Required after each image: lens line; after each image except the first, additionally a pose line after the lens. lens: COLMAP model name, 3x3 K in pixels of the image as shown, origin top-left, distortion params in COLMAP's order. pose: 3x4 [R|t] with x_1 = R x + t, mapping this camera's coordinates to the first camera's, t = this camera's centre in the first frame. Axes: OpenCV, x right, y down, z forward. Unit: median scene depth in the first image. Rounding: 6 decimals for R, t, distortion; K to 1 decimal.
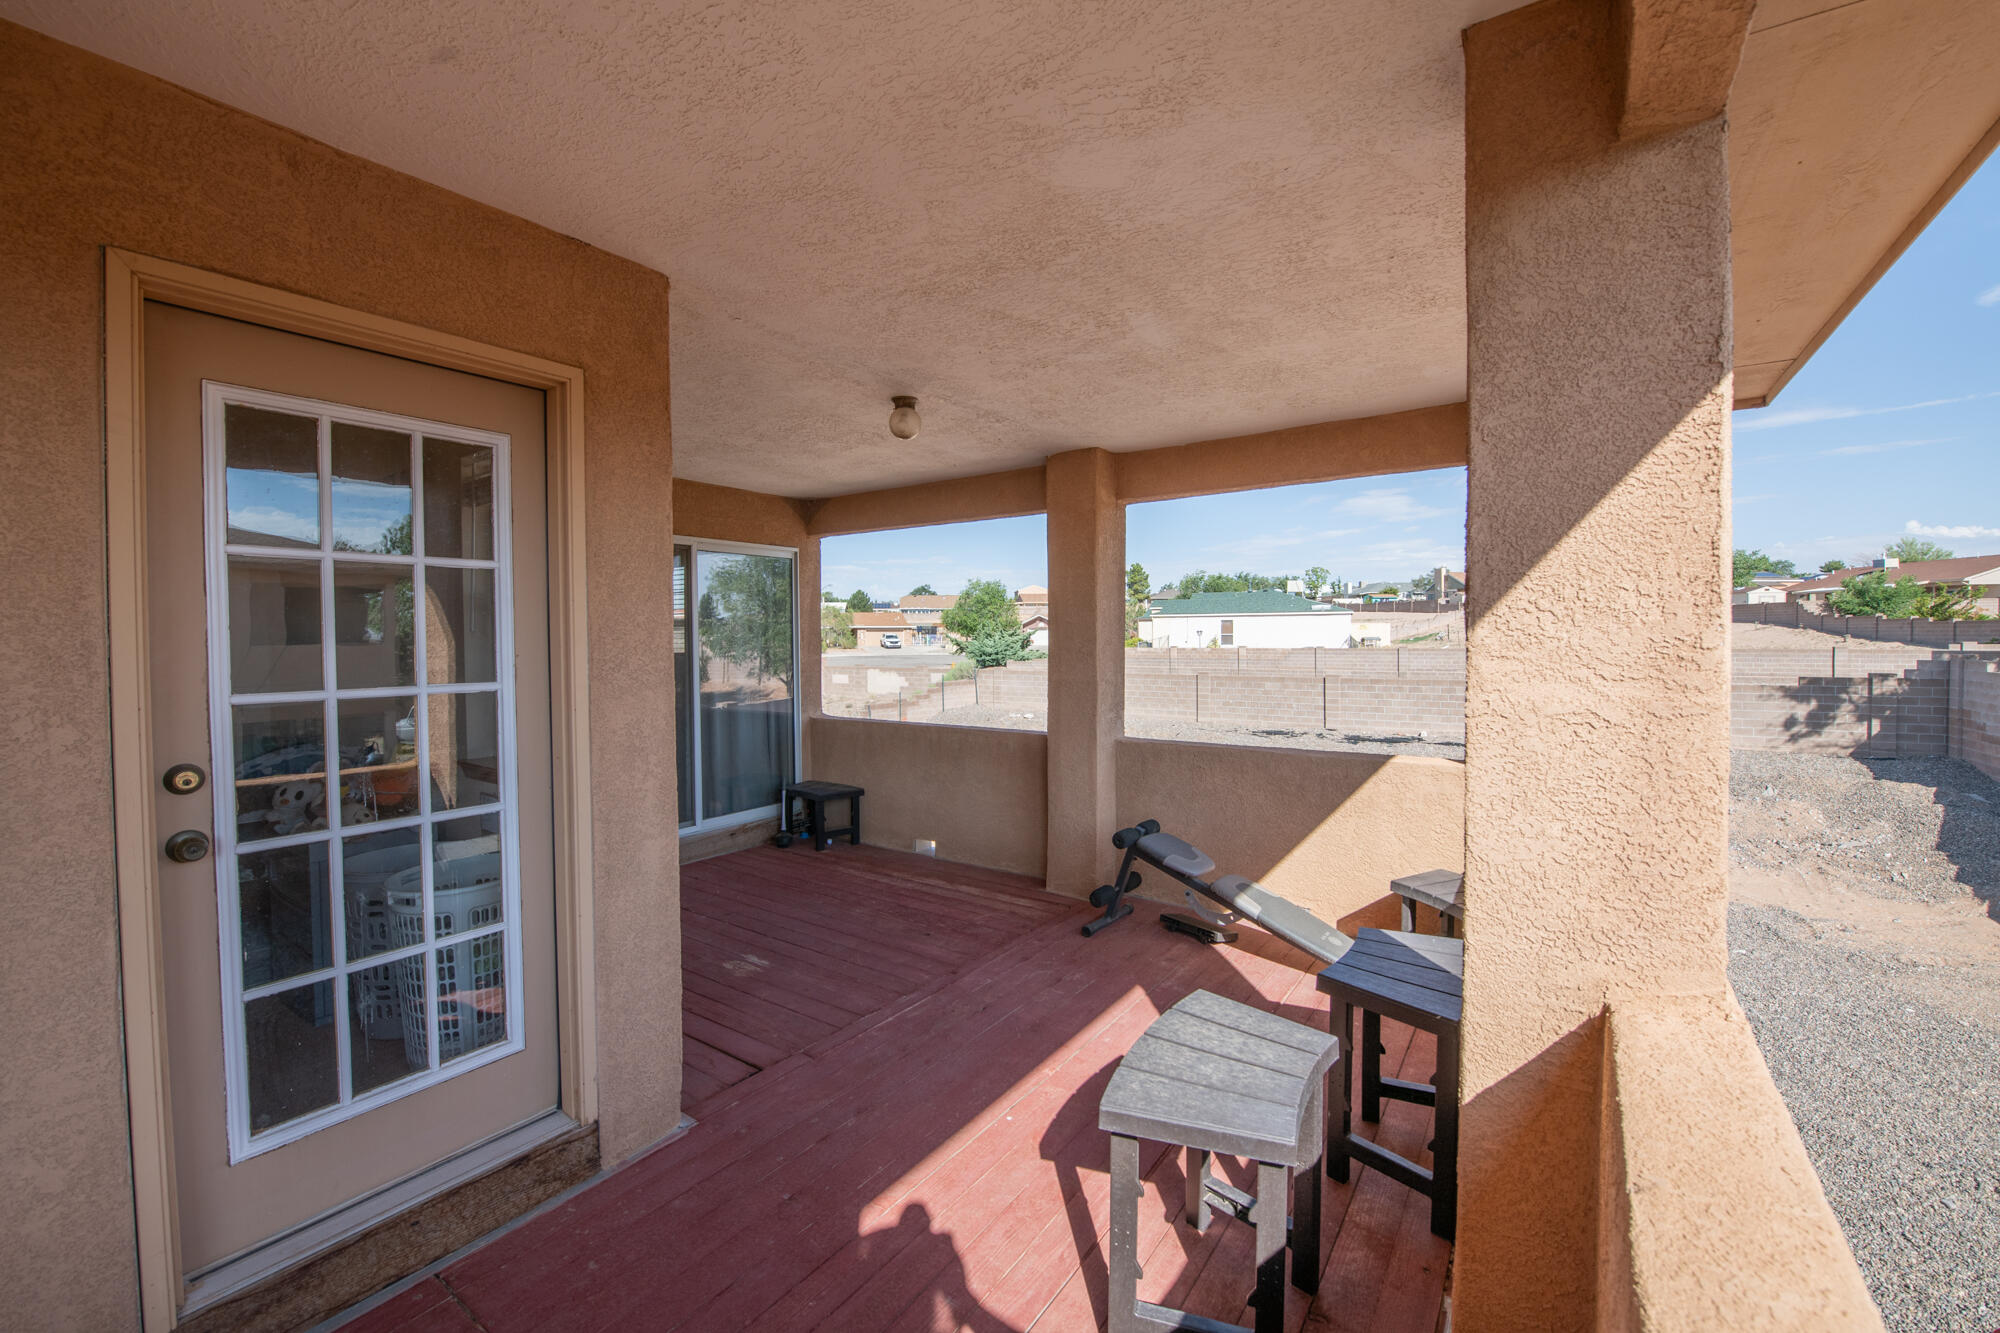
lens RADIAL K [[799.1, 0, 1011.5], [0, 799.1, 653.7], [0, 0, 1]] dist [-0.016166, -0.000417]
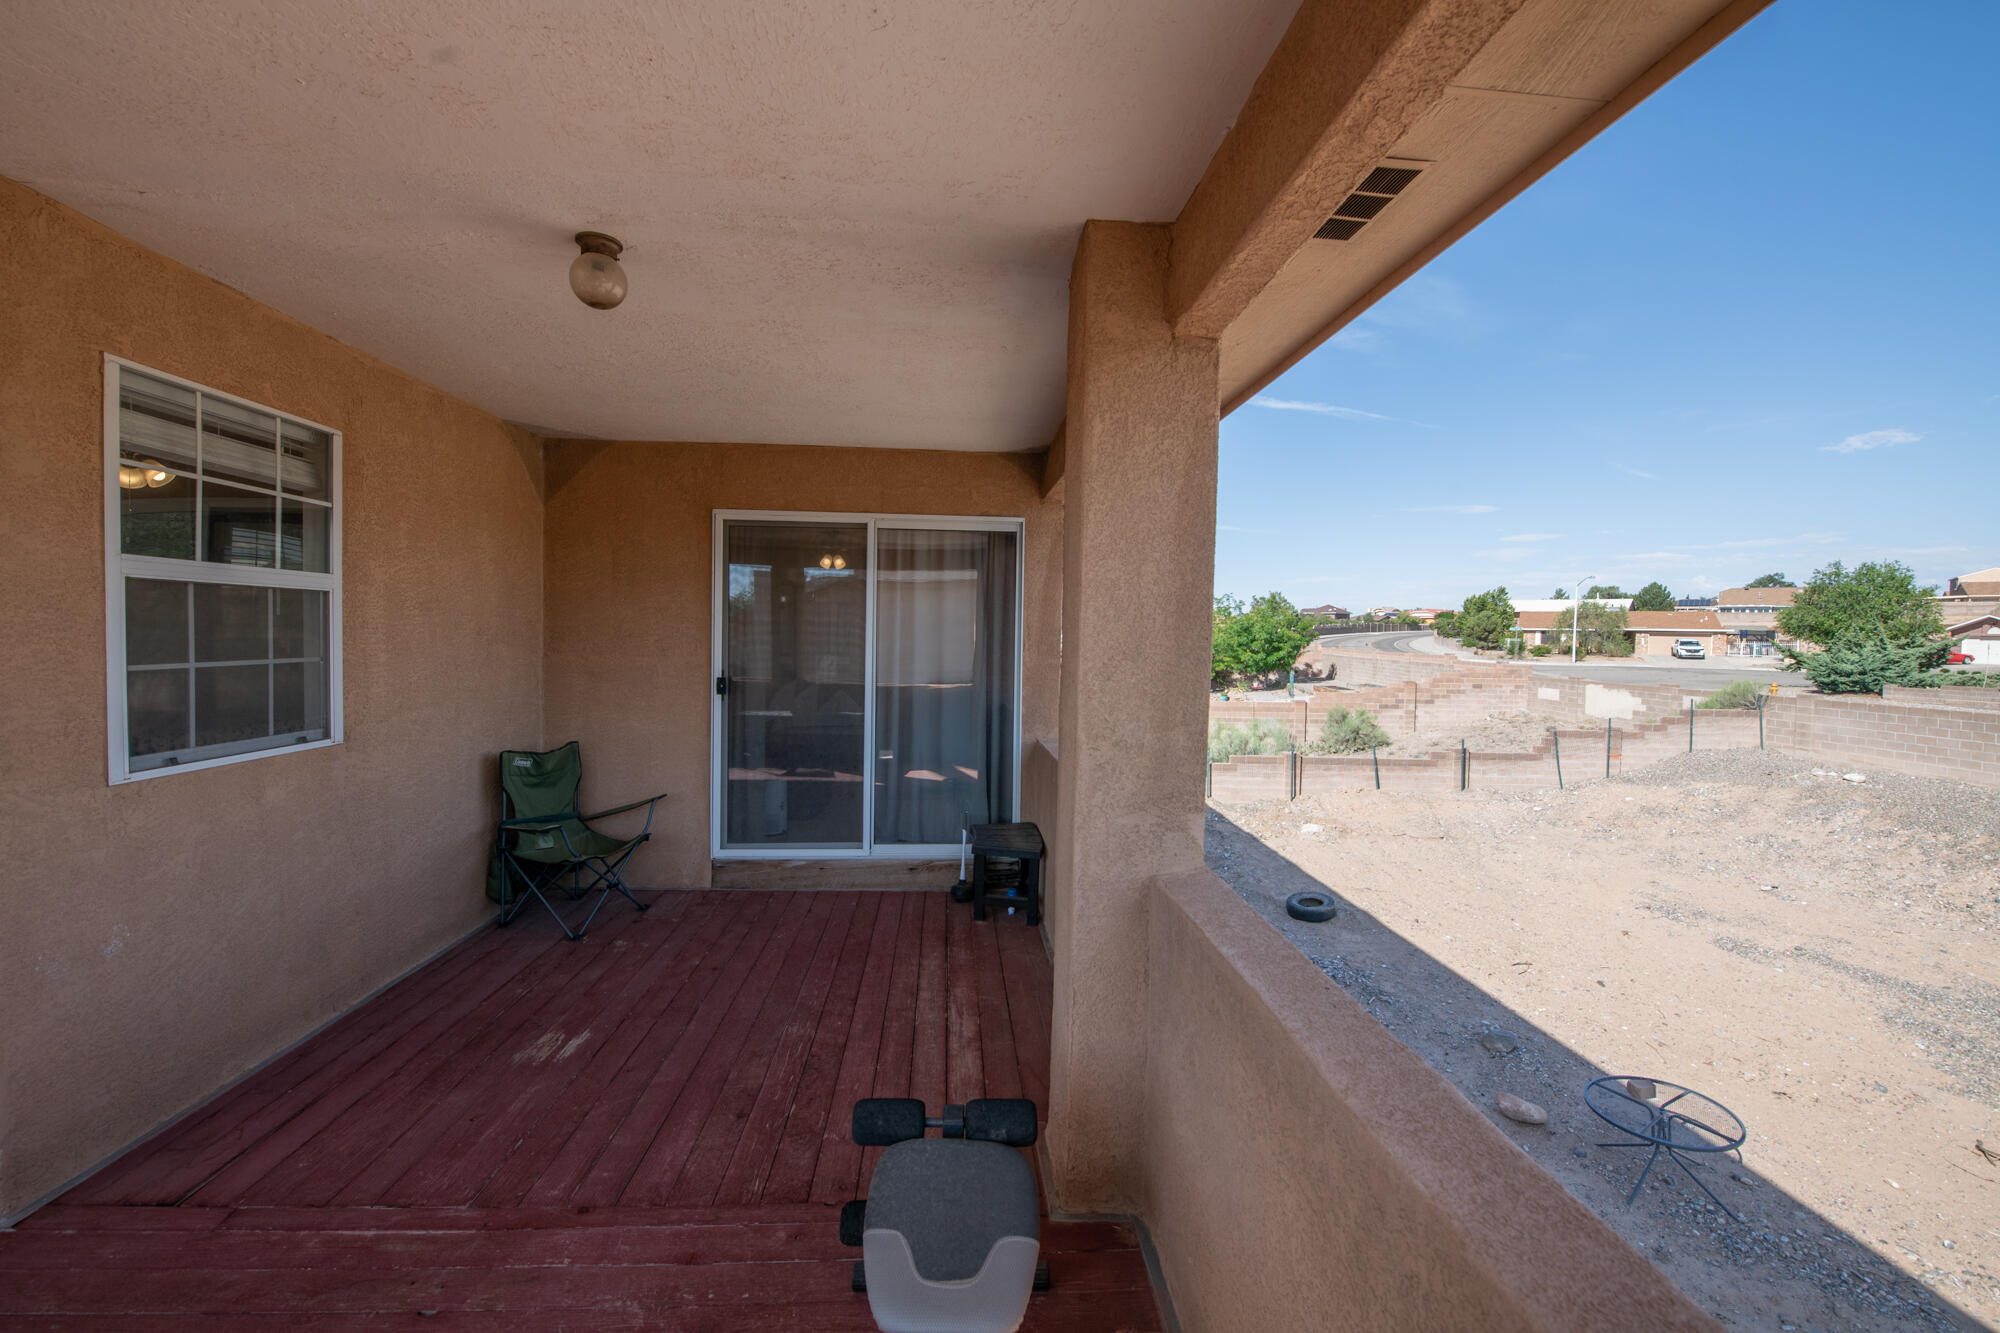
lens RADIAL K [[799.1, 0, 1011.5], [0, 799.1, 653.7], [0, 0, 1]] dist [-0.016166, -0.000417]
pose [[0.631989, 0.039017, -0.773995, 0.352191], [-0.038441, 0.999081, 0.018975, -0.017332], [0.774023, 0.017761, 0.632908, 0.554911]]
